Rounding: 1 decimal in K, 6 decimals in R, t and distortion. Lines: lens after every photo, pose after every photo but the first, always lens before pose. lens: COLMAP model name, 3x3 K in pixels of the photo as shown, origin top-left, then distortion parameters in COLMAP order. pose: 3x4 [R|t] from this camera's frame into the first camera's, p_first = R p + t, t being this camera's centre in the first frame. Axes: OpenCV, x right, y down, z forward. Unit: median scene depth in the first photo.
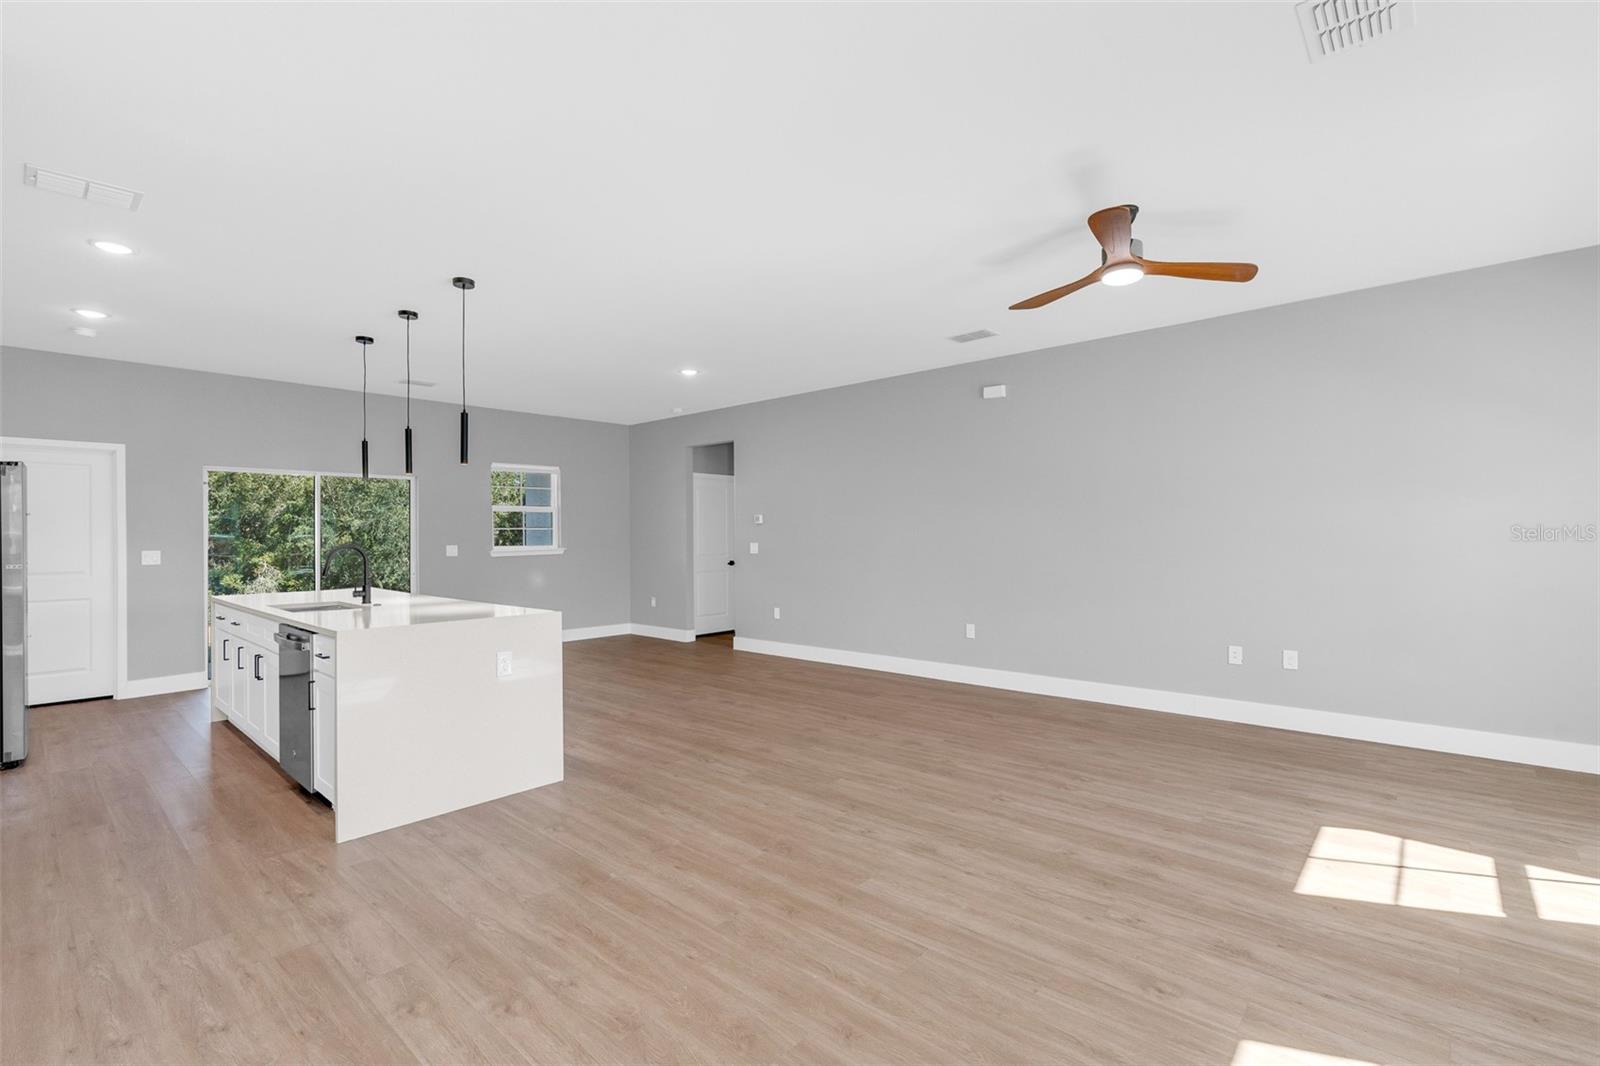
lens RADIAL K [[713.8, 0, 797.5], [0, 713.8, 533.1], [0, 0, 1]] dist [-0.005586, 0.001440]
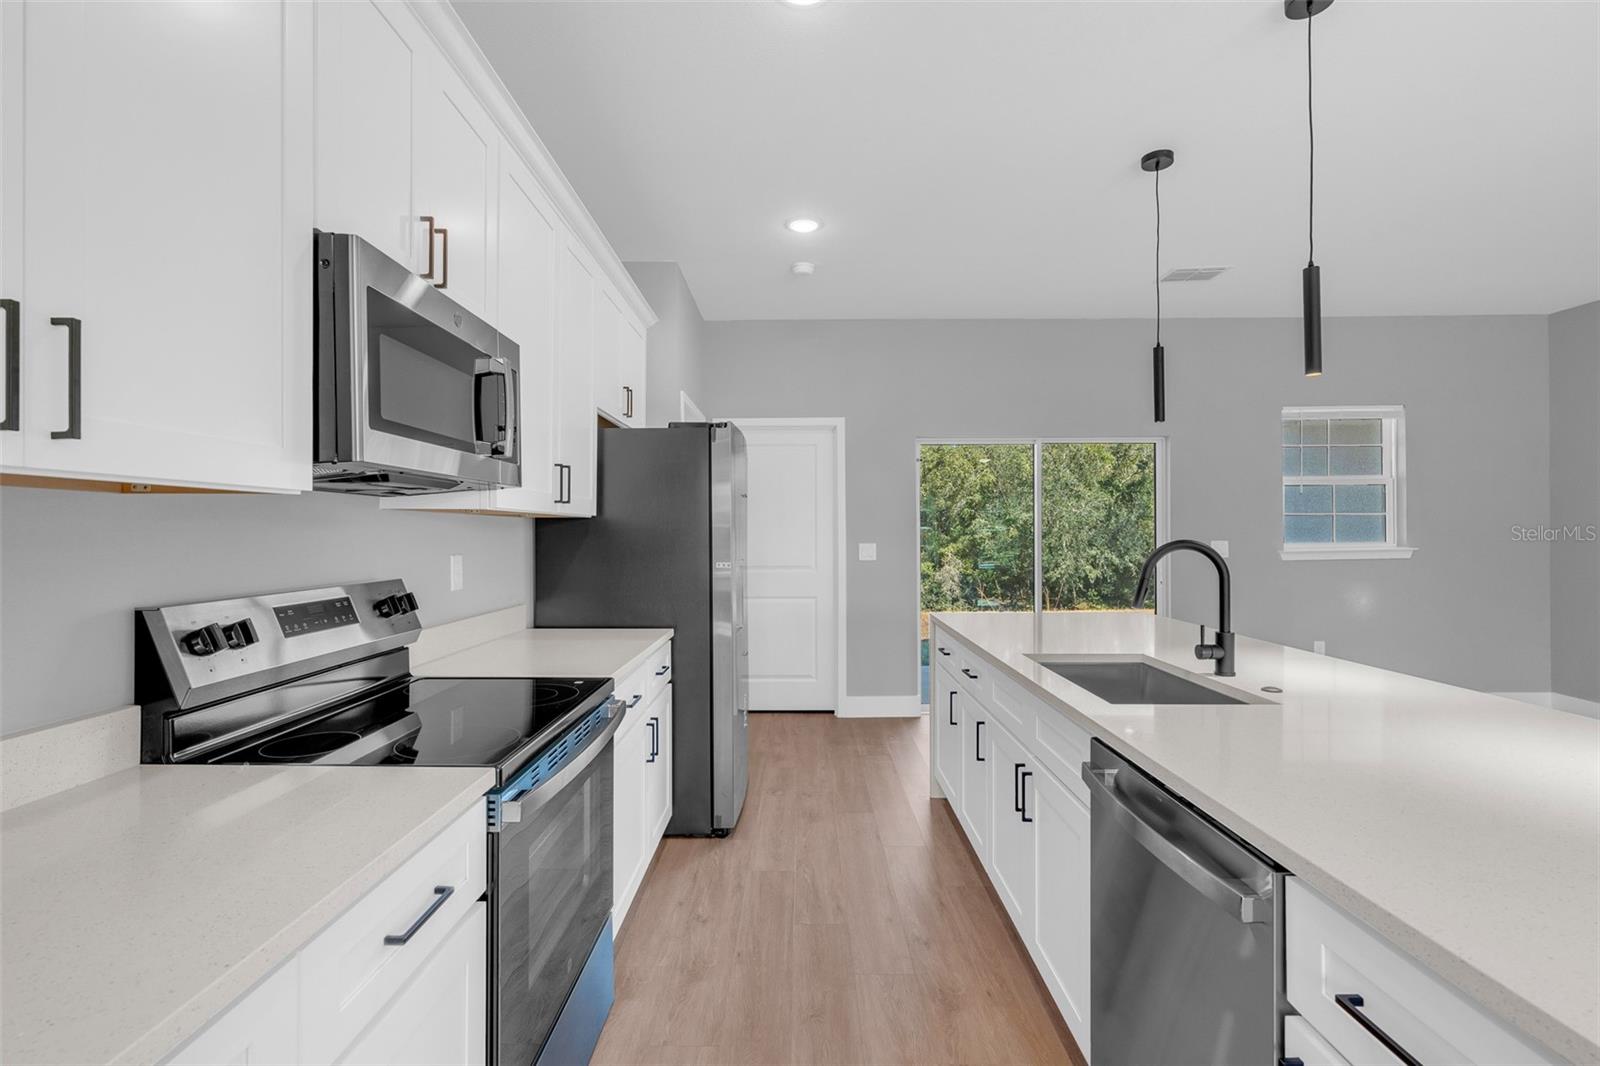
lens RADIAL K [[713.8, 0, 797.5], [0, 713.8, 533.1], [0, 0, 1]] dist [-0.005586, 0.001440]
pose [[0.663849, 0.004578, -0.747853, -0.482240], [0.002341, 0.999964, 0.008199, 0.008045], [0.747863, -0.007194, 0.663814, 0.547308]]
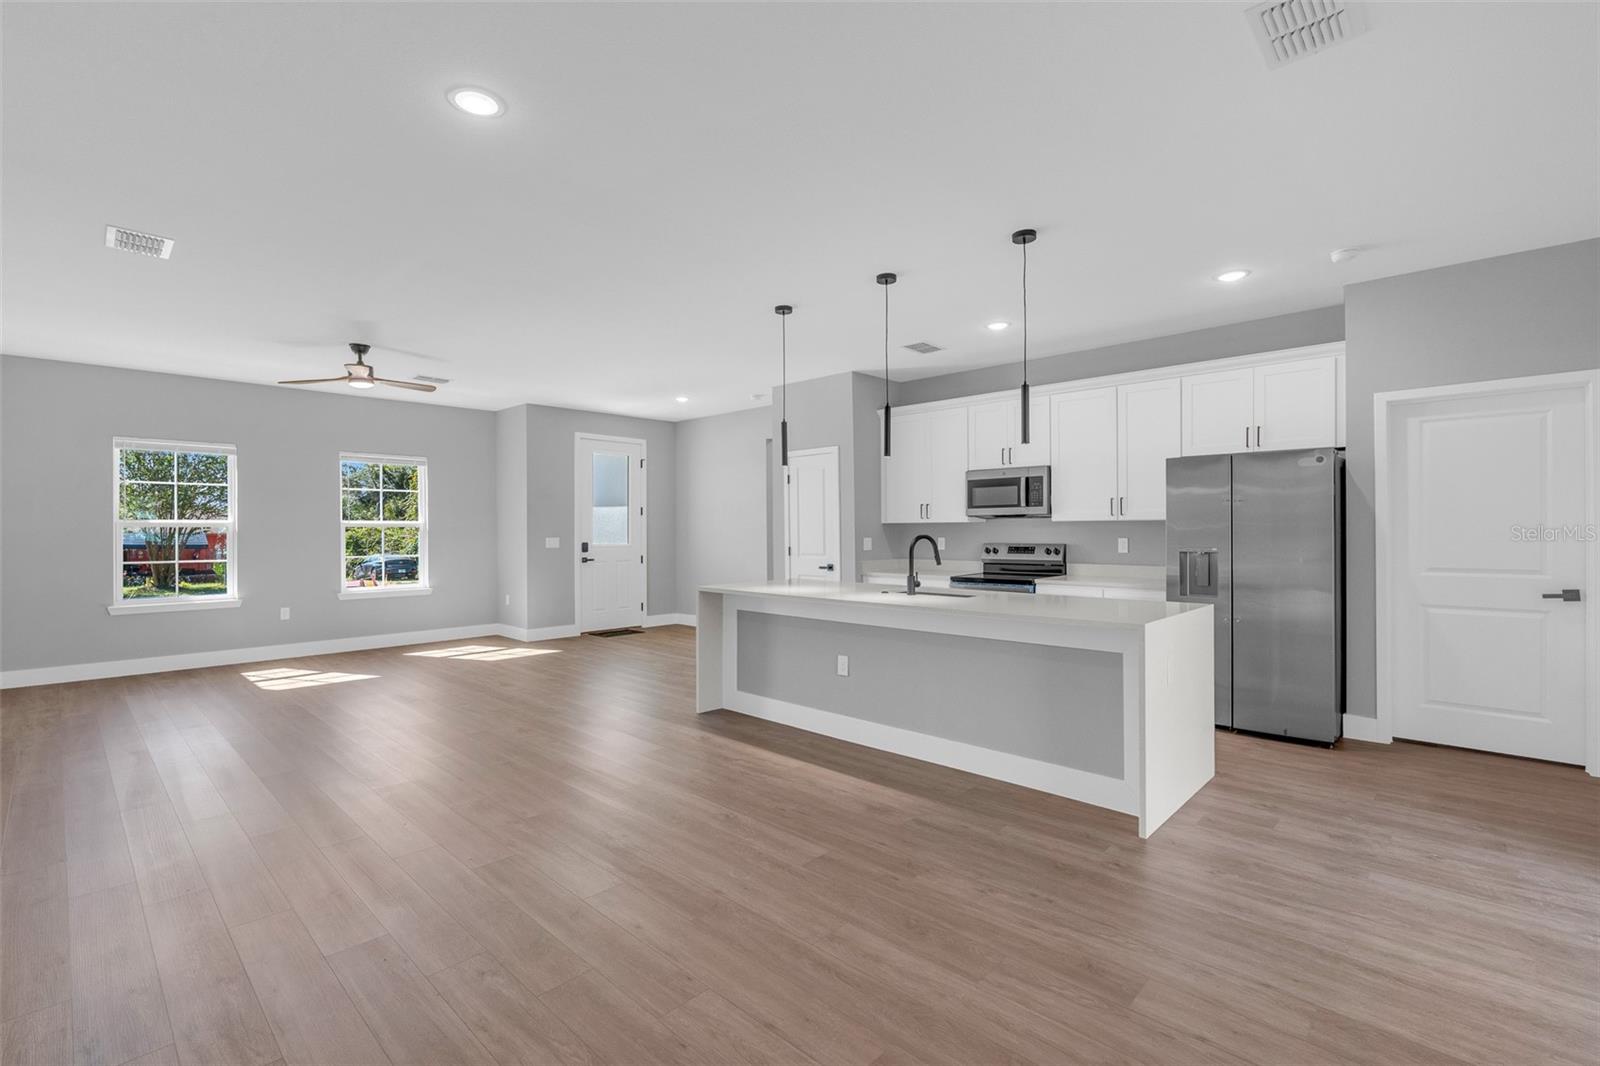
lens RADIAL K [[713.8, 0, 797.5], [0, 713.8, 533.1], [0, 0, 1]] dist [-0.005586, 0.001440]
pose [[-0.999471, 0.012558, 0.030012, -0.510734], [0.012558, 0.999921, -0.000170, 0.013015], [-0.030012, 0.000207, -0.999550, 2.125578]]
